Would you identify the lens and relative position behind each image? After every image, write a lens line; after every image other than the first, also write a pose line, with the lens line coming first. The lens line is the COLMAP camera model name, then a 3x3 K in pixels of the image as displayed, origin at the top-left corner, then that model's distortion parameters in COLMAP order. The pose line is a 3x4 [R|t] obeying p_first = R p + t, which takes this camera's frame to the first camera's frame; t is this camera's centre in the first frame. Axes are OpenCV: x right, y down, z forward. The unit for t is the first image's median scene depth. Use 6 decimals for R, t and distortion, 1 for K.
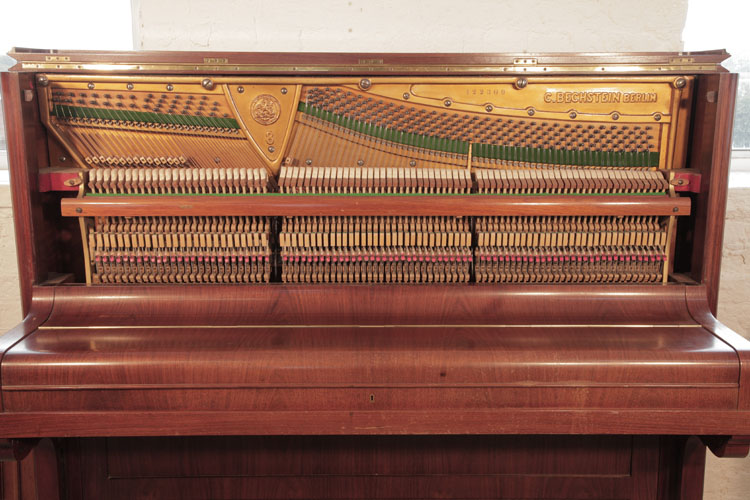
lens RADIAL K [[803.3, 0, 375.1], [0, 803.3, 253.0], [0, 0, 1]] dist [0.041478, 0.000000]
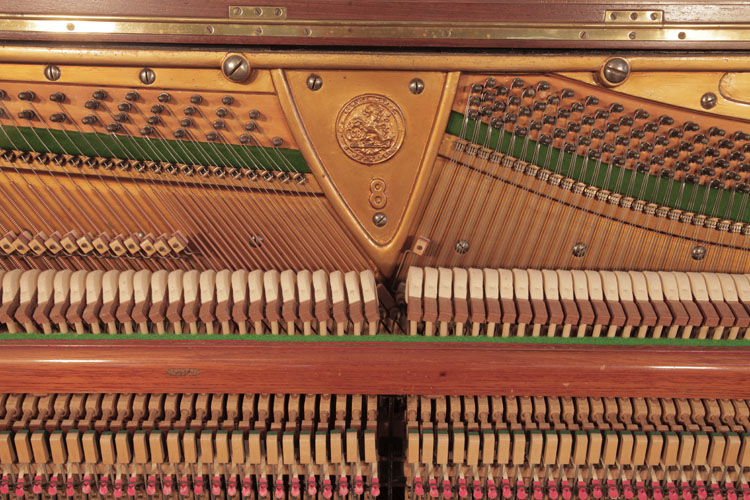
lens RADIAL K [[803.3, 0, 375.5], [0, 803.3, 250.2], [0, 0, 1]] dist [0.041478, 0.000000]
pose [[0.999872, 0.012557, -0.009941, -0.128744], [-0.012223, 0.999382, 0.032960, -0.128421], [0.010349, -0.032834, 0.999407, 0.572092]]
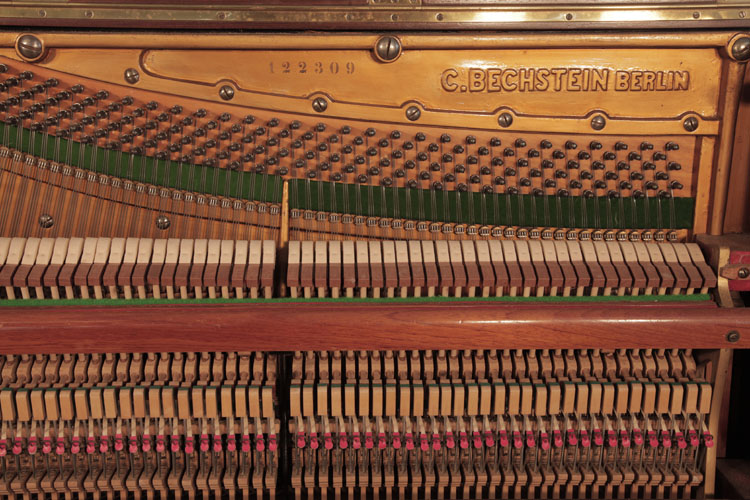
lens RADIAL K [[946.6, 0, 375.7], [0, 946.6, 250.0], [0, 0, 1]] dist [0.083160, 0.000000]
pose [[0.999705, -0.004423, 0.023900, 0.159679], [0.004198, 0.999947, 0.009450, -0.102860], [-0.023940, -0.009347, 0.999670, 0.466888]]
